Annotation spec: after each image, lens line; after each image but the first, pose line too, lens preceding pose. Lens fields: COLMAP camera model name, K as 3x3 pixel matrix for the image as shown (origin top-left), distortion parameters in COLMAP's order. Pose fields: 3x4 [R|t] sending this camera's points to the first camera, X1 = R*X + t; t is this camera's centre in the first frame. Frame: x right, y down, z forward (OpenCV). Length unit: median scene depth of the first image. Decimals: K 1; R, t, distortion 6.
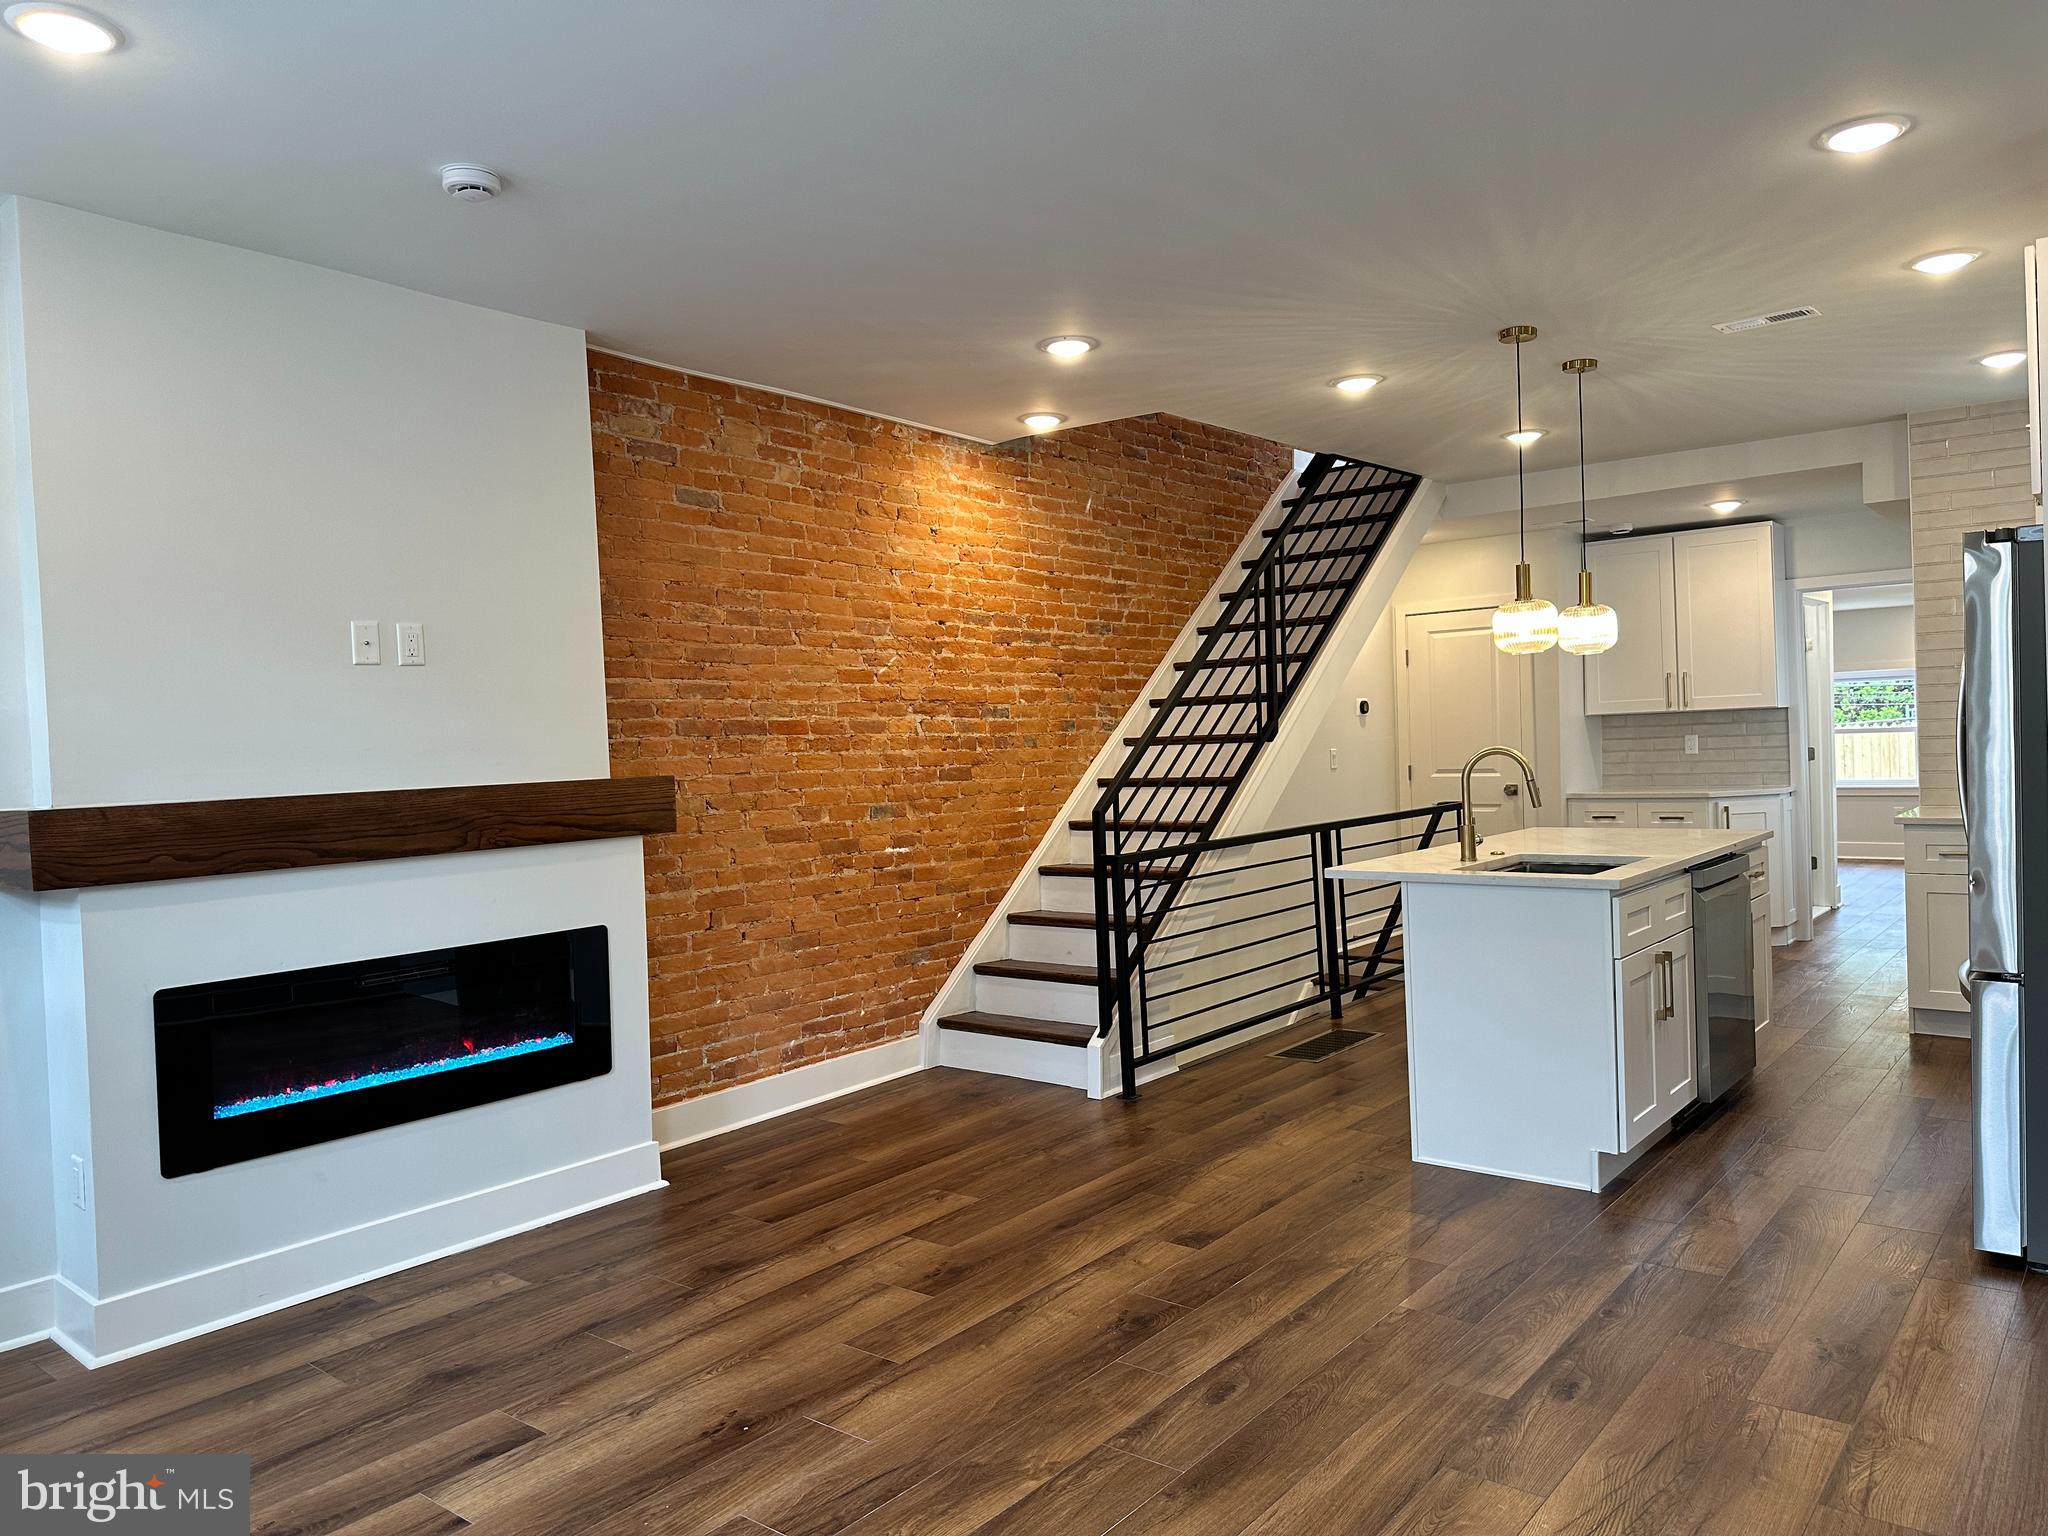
lens RADIAL K [[1433.7, 0, 1015.0], [0, 1433.7, 770.1], [0, 0, 1]] dist [0.089029, -0.111453]
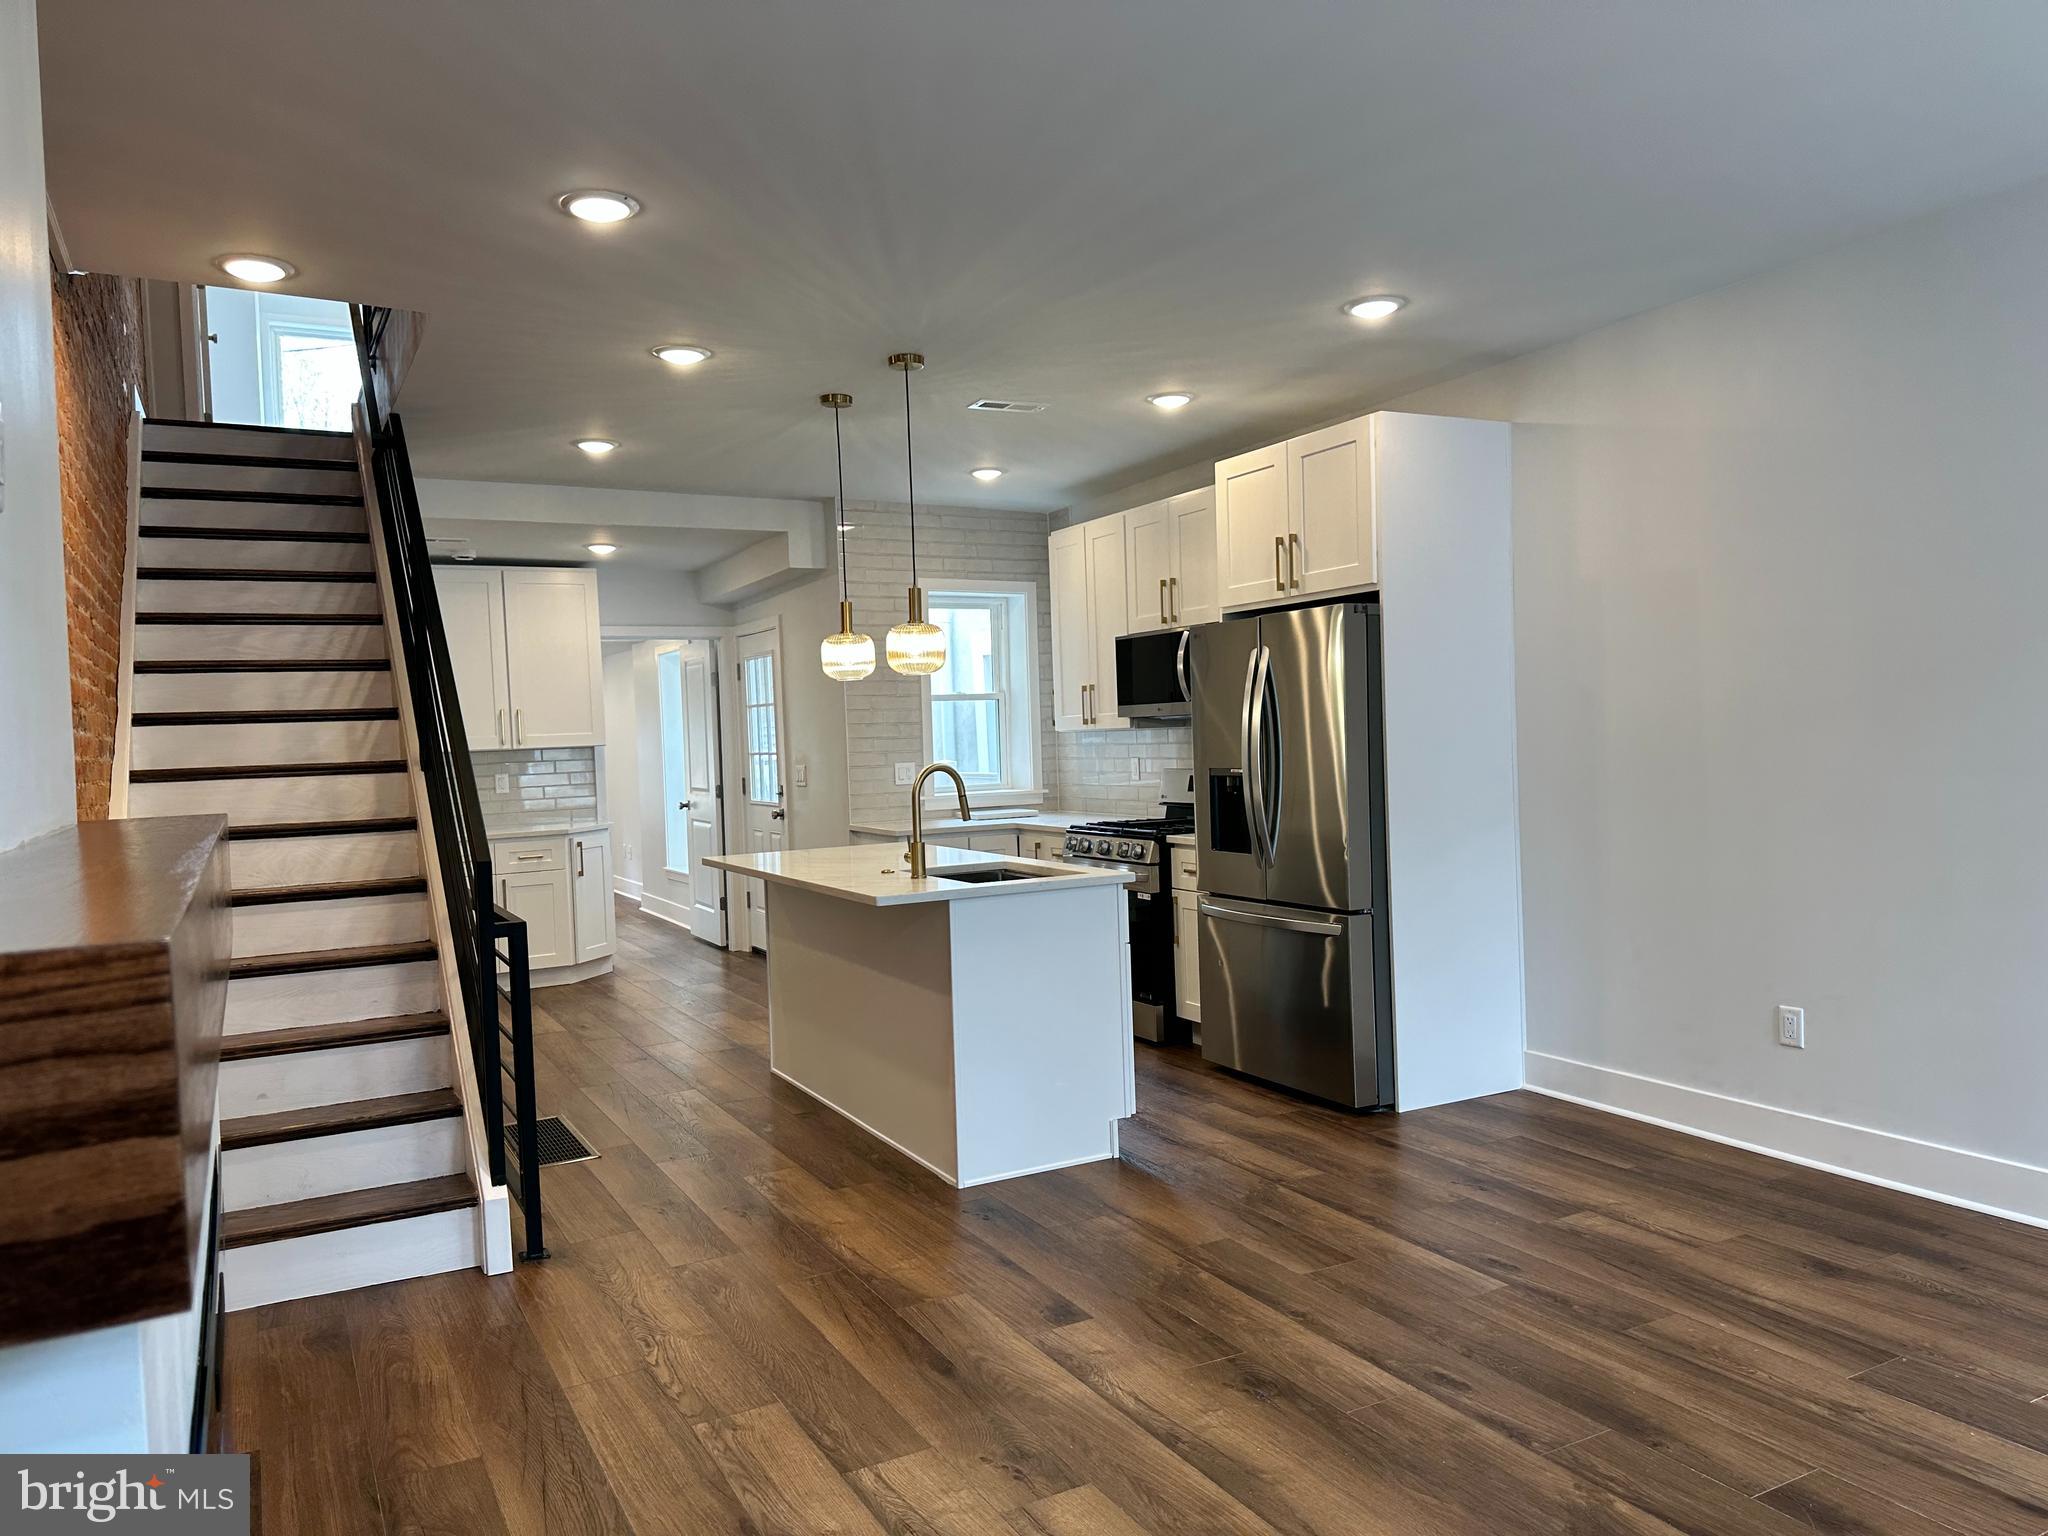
lens RADIAL K [[1433.7, 0, 1030.6], [0, 1433.7, 775.8], [0, 0, 1]] dist [0.089029, -0.111453]
pose [[0.380221, -0.003939, 0.924887, -0.457911], [0.040579, 0.999099, -0.012427, 0.005757], [-0.924005, 0.042256, 0.380038, 0.442438]]
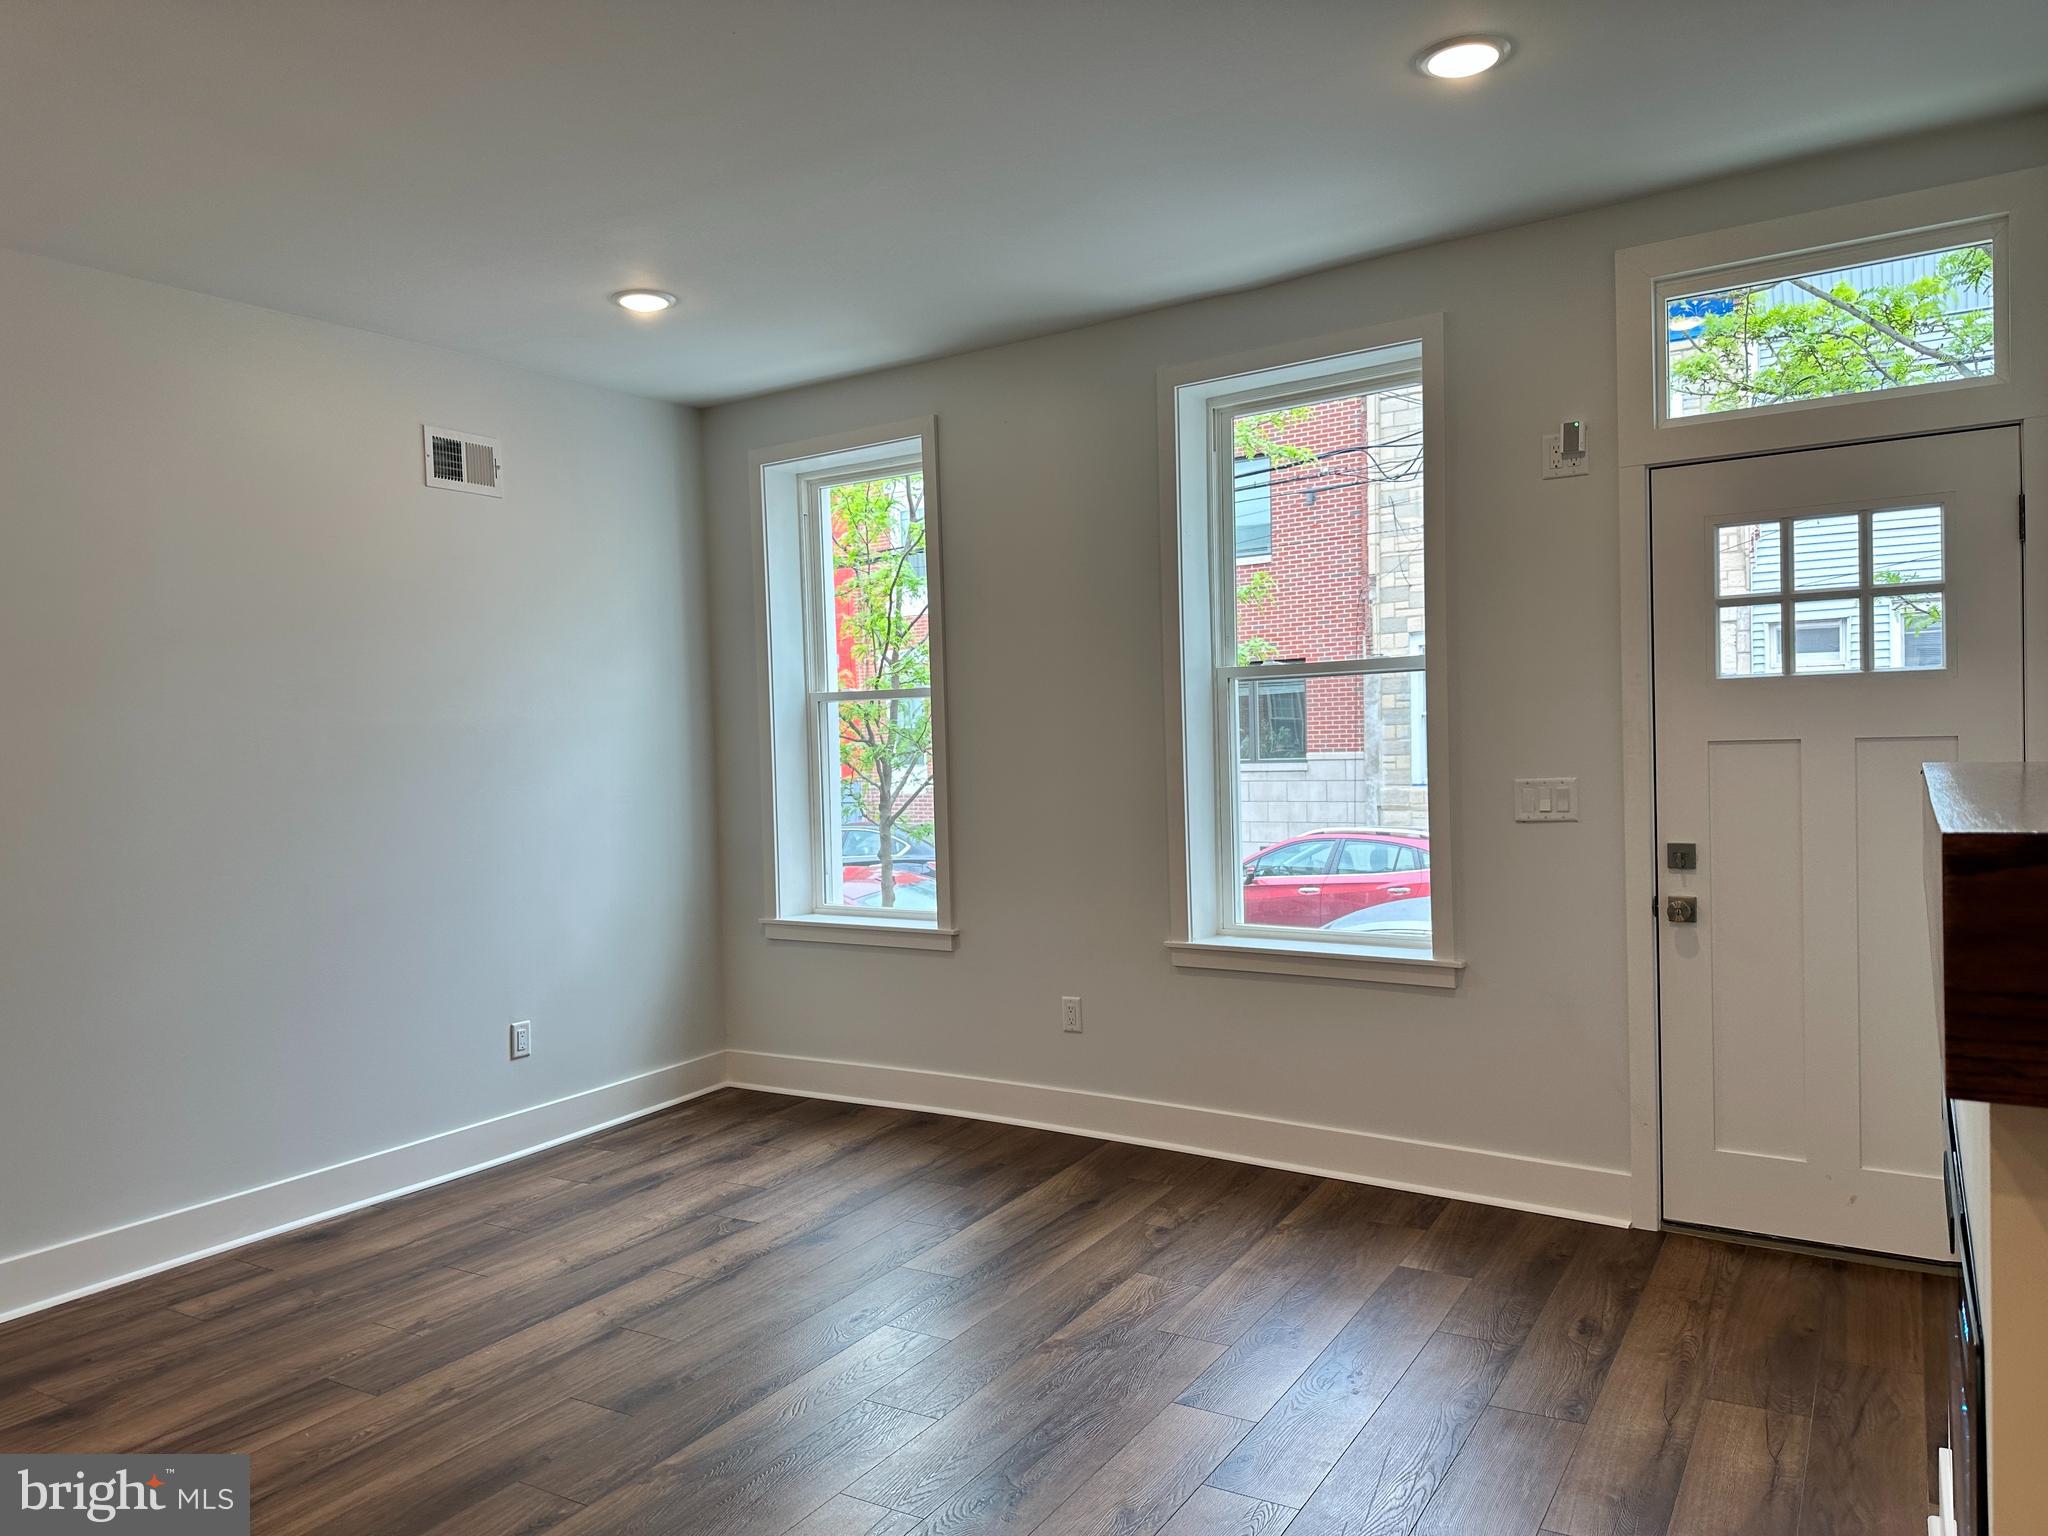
lens RADIAL K [[1433.7, 0, 1017.6], [0, 1433.7, 763.2], [0, 0, 1]] dist [0.089029, -0.111453]
pose [[-0.987335, 0.068494, -0.143099, -0.053985], [0.063204, 0.997150, 0.041193, -0.018584], [0.145513, 0.031627, -0.988851, 0.936980]]
